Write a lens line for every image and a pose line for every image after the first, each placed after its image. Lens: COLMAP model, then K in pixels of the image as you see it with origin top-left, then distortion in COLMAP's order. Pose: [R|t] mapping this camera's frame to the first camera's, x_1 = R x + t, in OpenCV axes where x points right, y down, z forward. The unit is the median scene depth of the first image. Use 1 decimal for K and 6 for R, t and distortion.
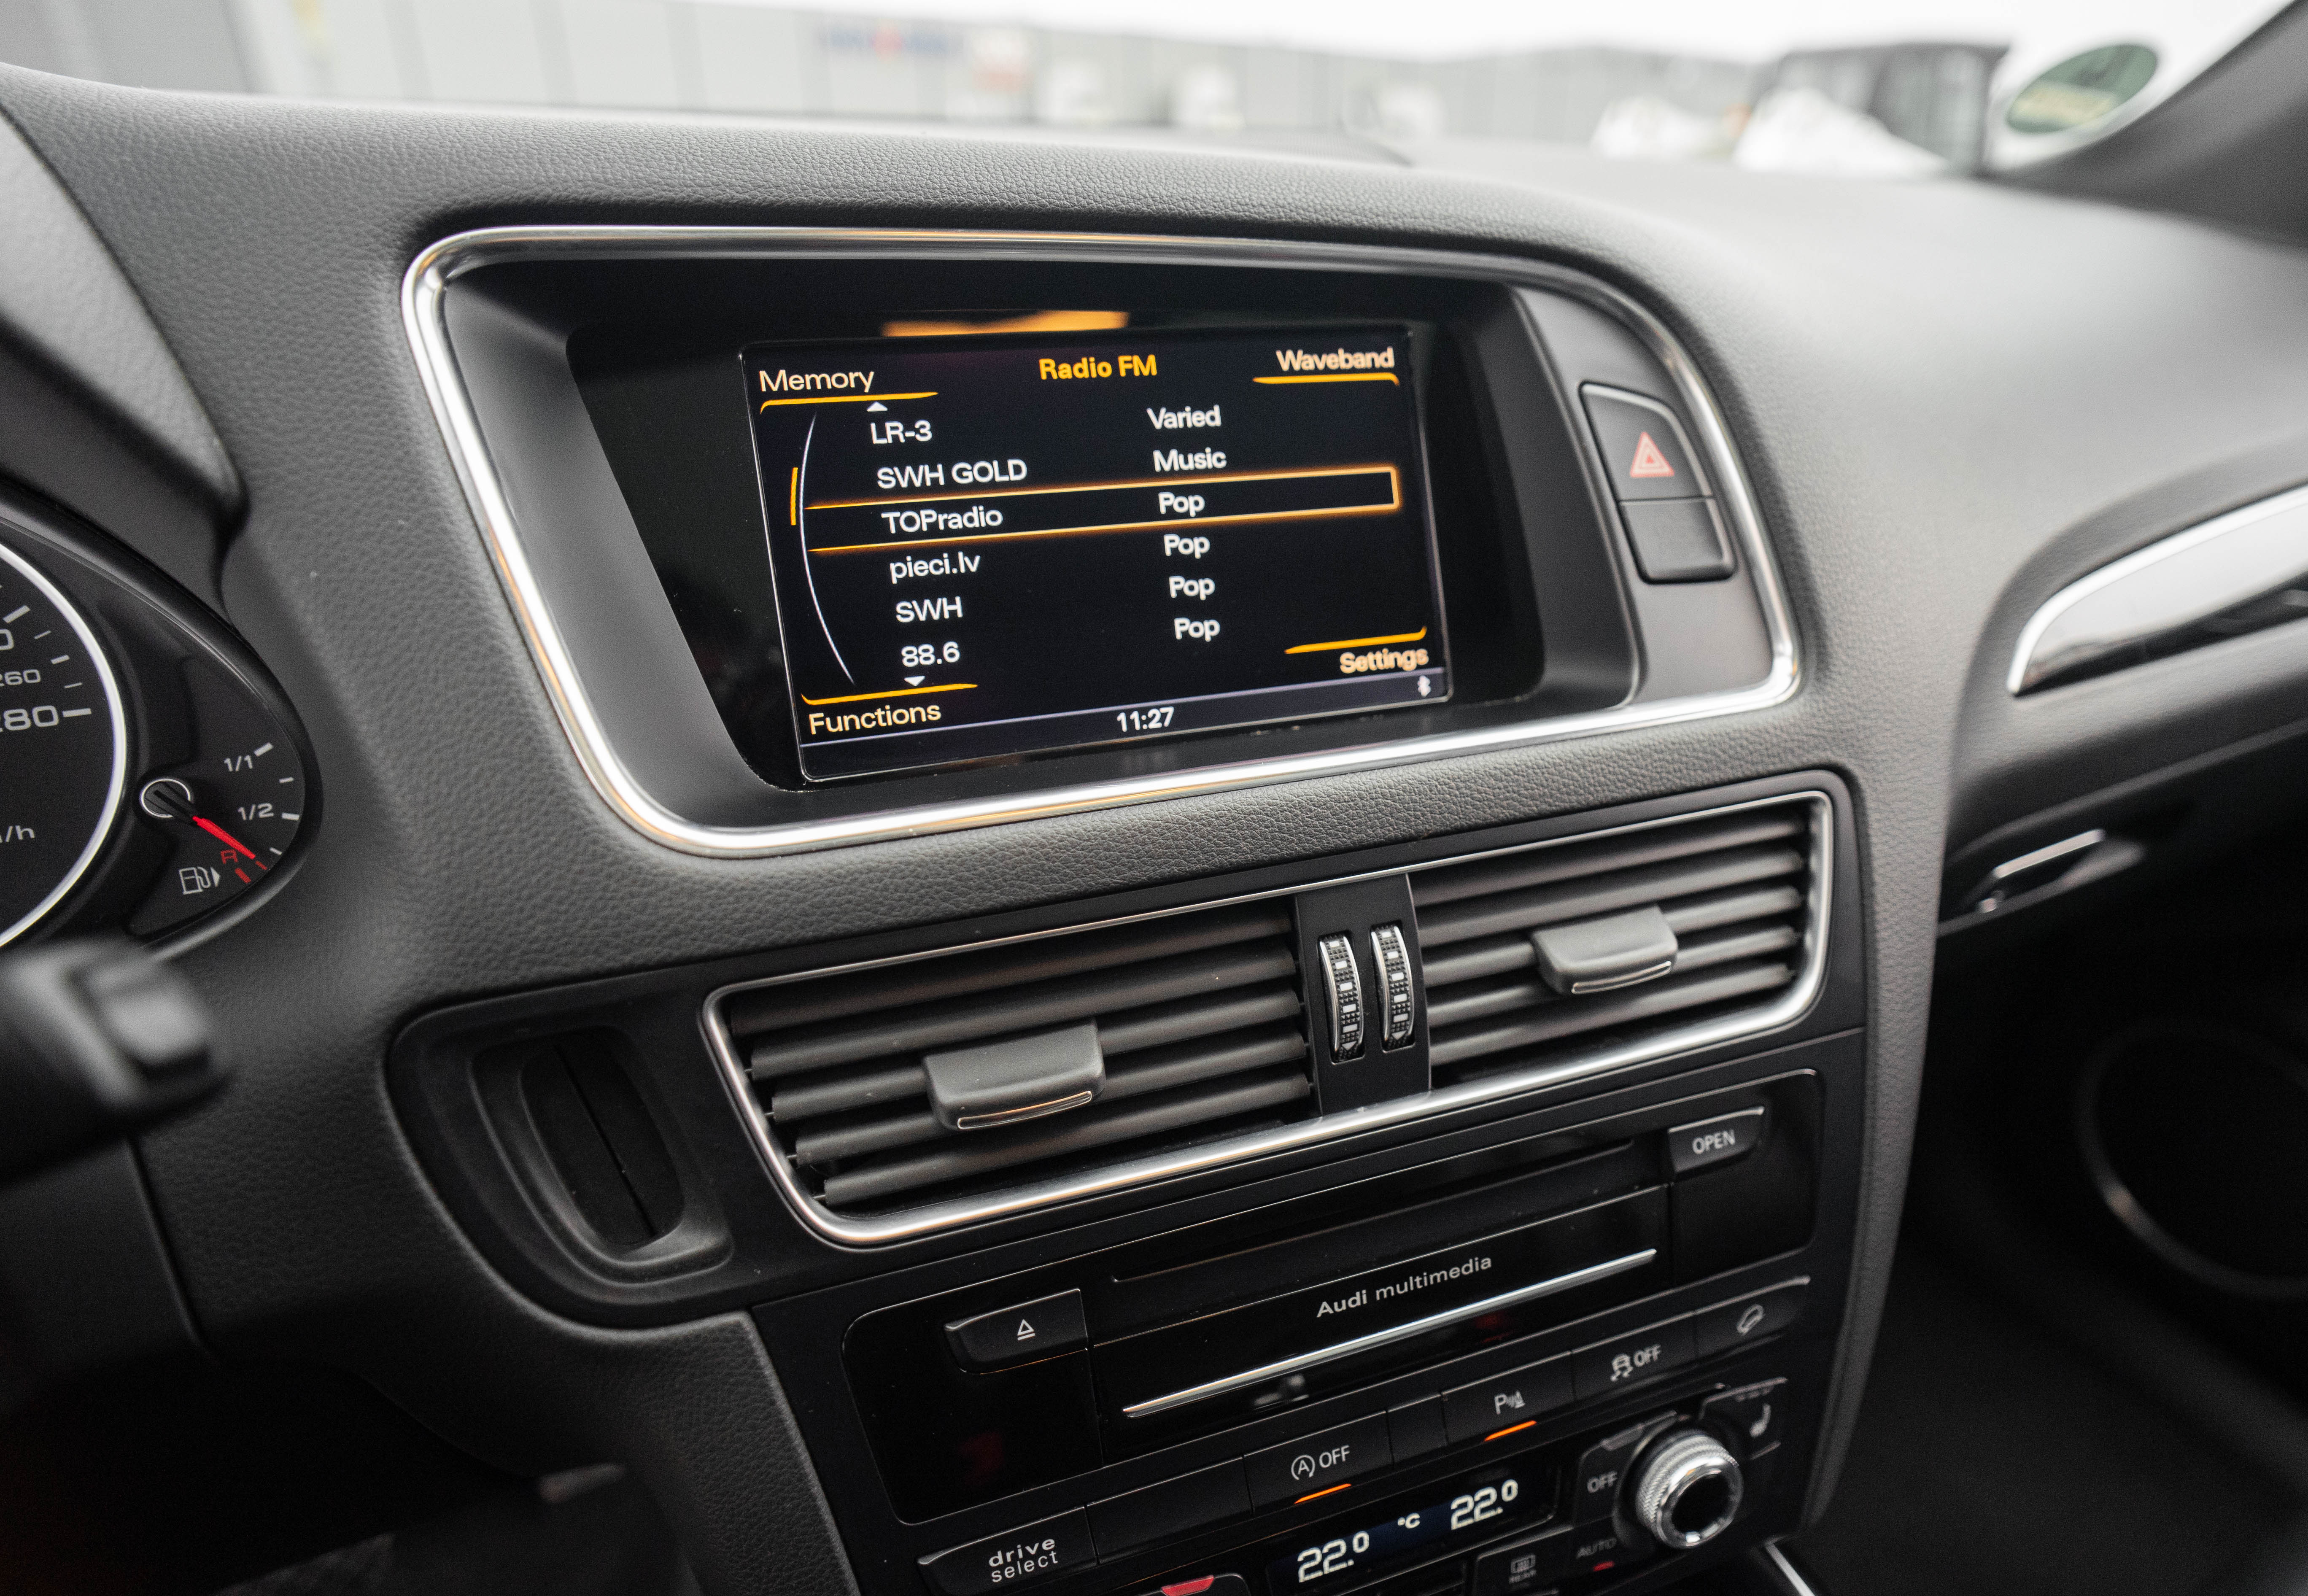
lens RADIAL K [[1330.1, 0, 1287.3], [0, 1330.1, 829.8], [0, 0, 1]] dist [-0.045014, 0.013563]
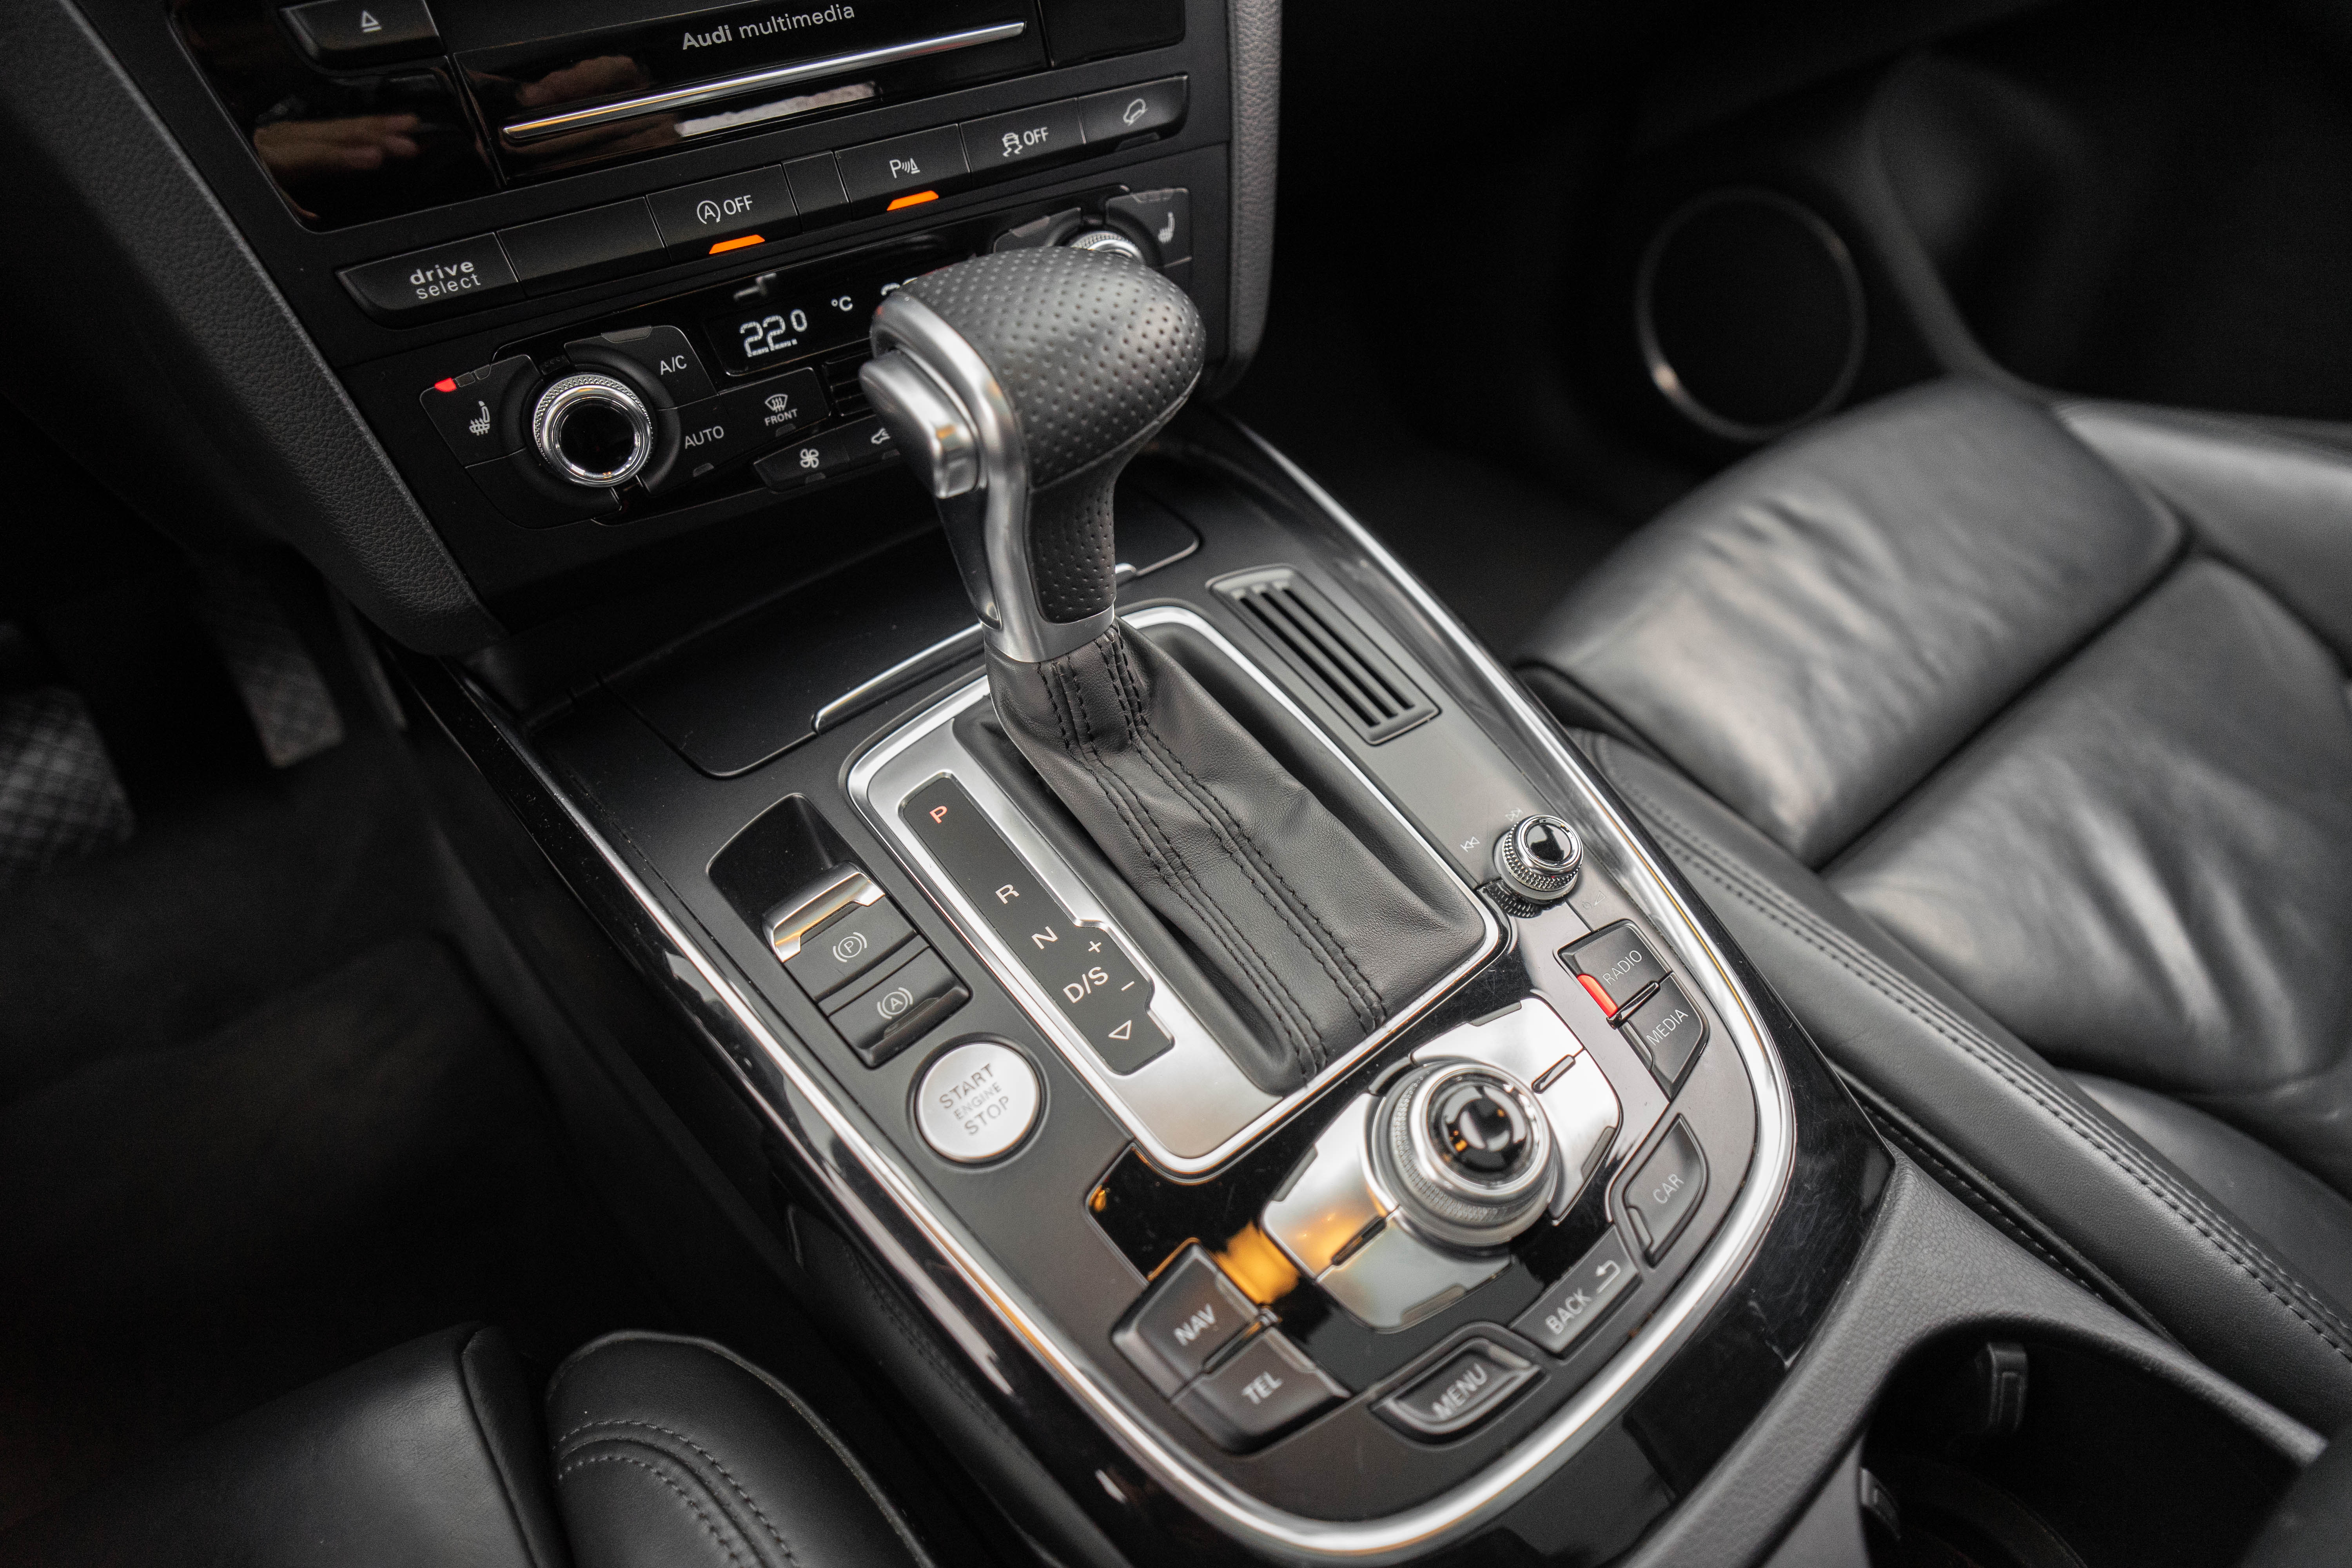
lens RADIAL K [[1240.0, 0, 1192.8], [0, 1240.0, 766.3], [0, 0, 1]] dist [-0.042043, 0.010232]
pose [[0.984472, -0.150190, 0.090873, 0.247039], [0.113573, 0.939678, 0.322654, 0.625766], [-0.133851, -0.307323, 0.942145, -0.173908]]
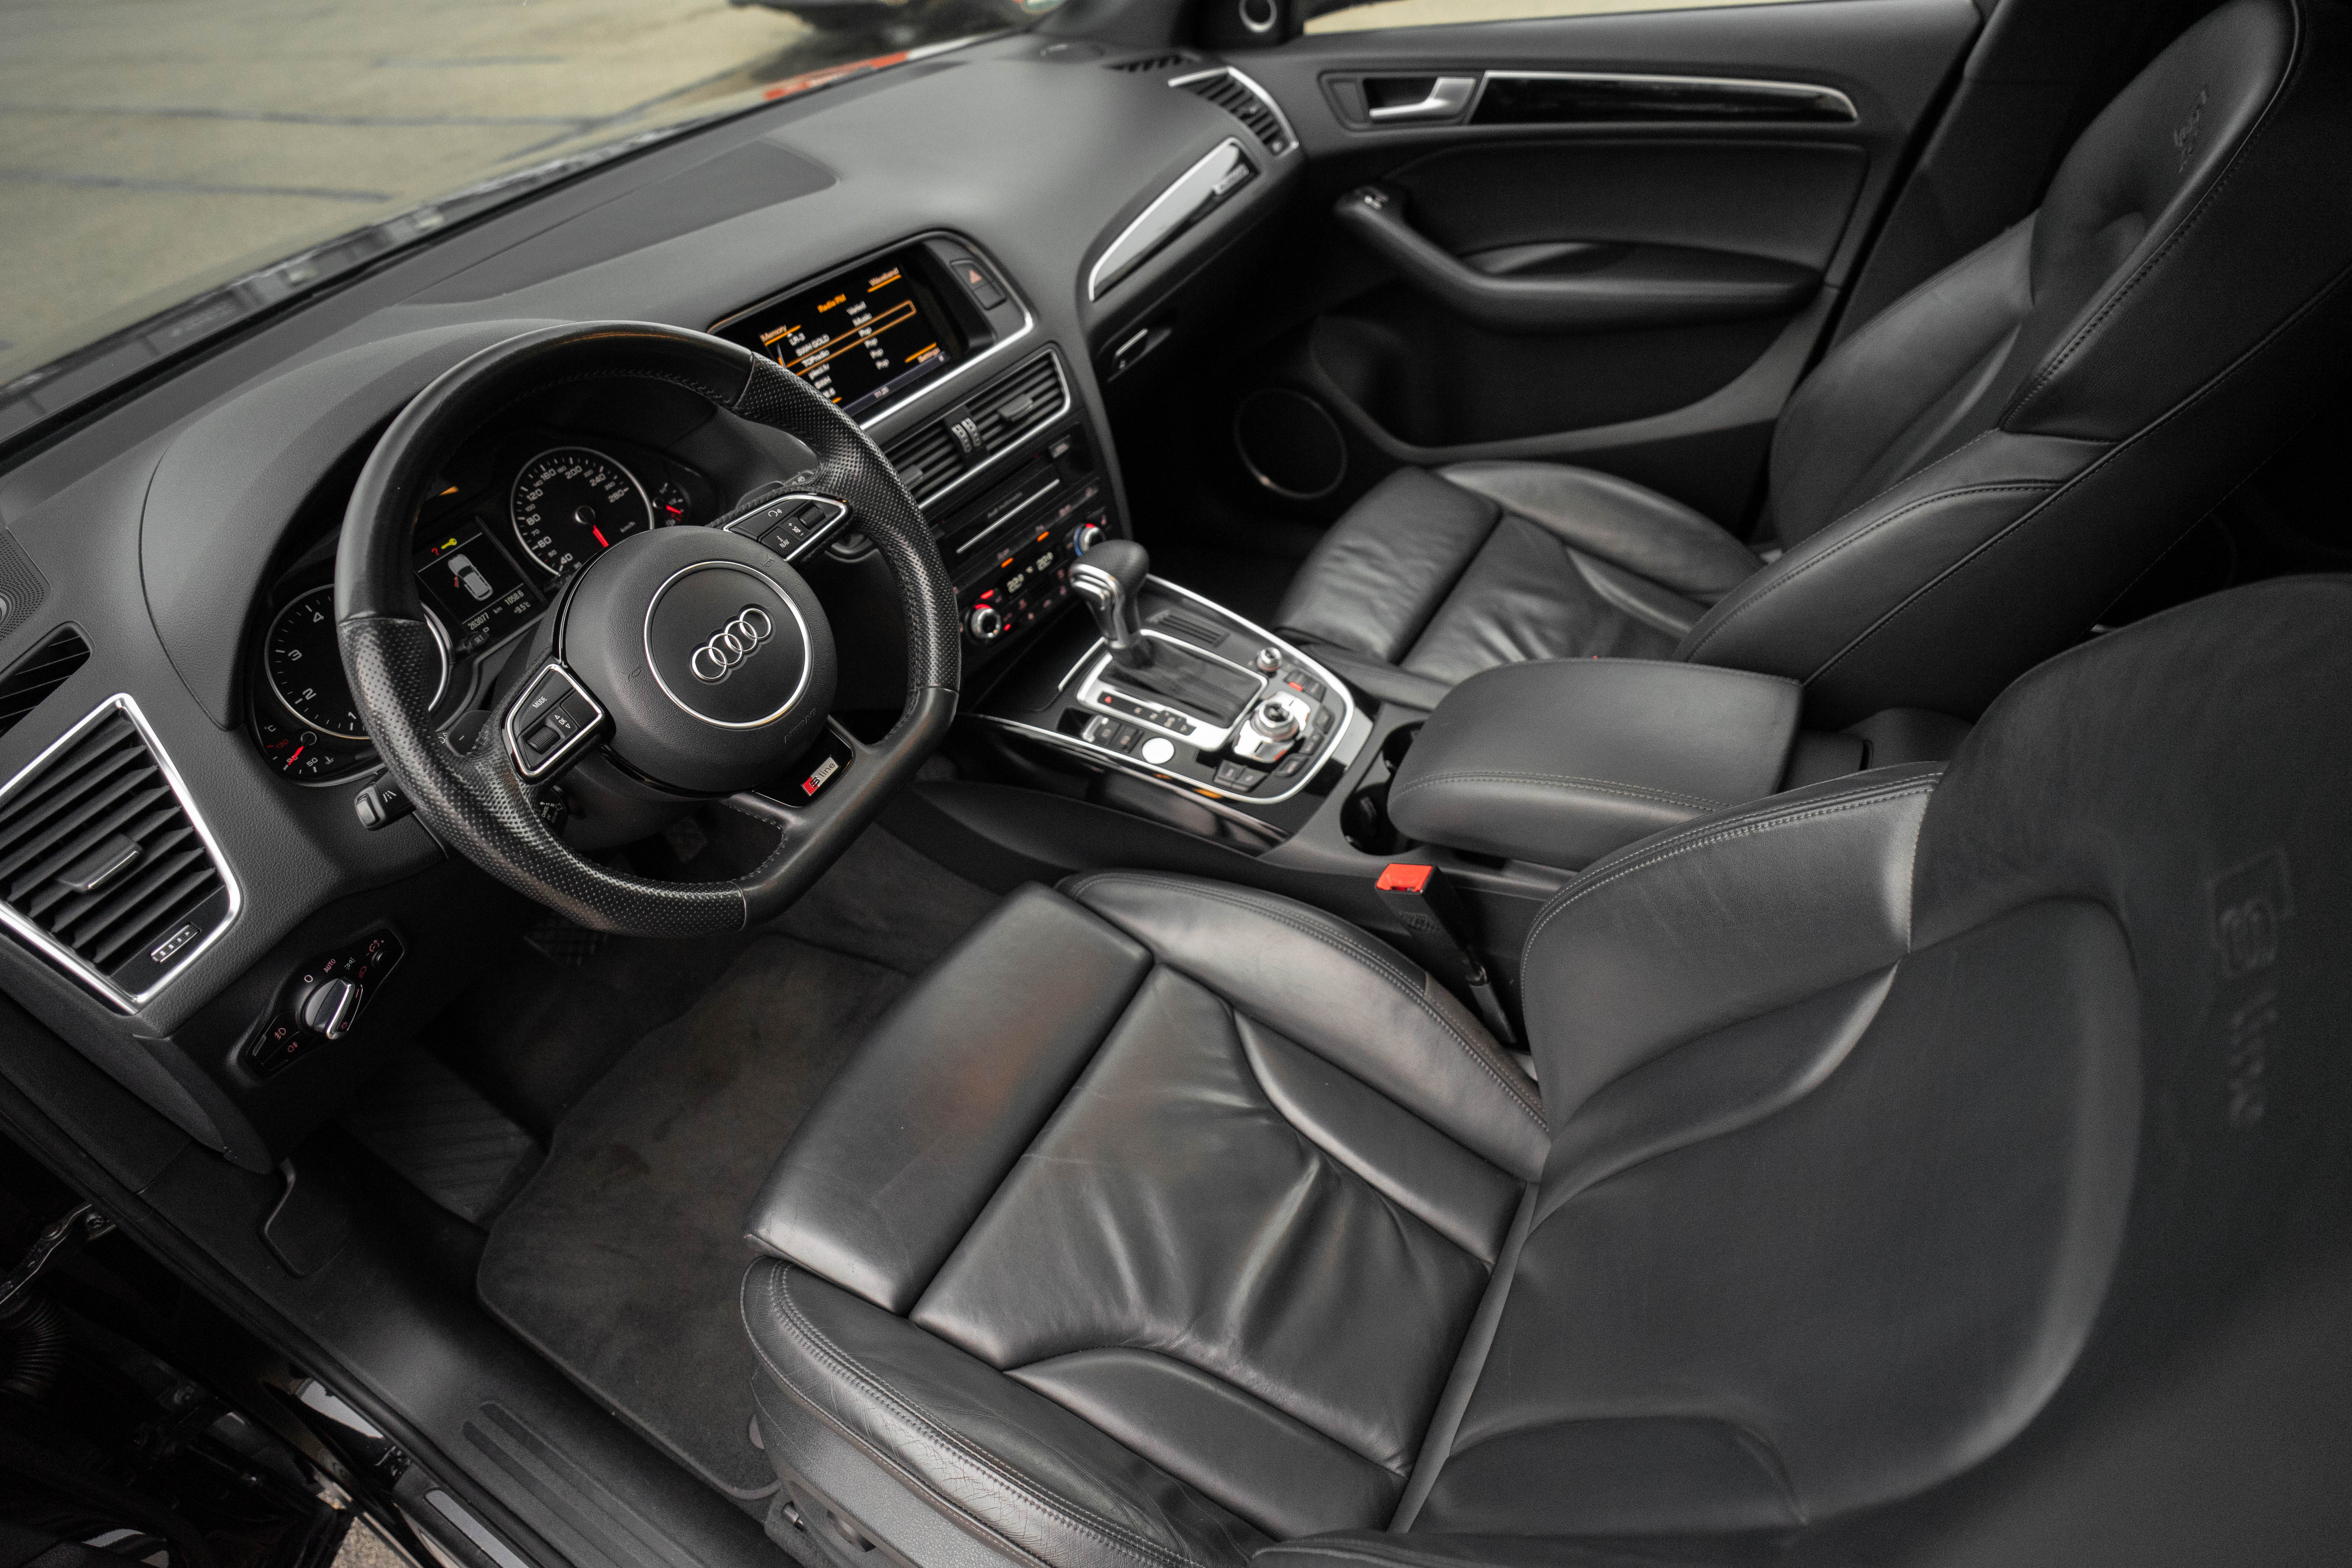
lens RADIAL K [[1240.0, 0, 1182.7], [0, 1240.0, 763.4], [0, 0, 1]] dist [-0.042043, 0.010232]
pose [[0.846673, -0.439550, 0.299901, -0.914757], [0.355668, 0.886683, 0.295453, 0.122207], [-0.395784, -0.143487, 0.907065, -2.700205]]
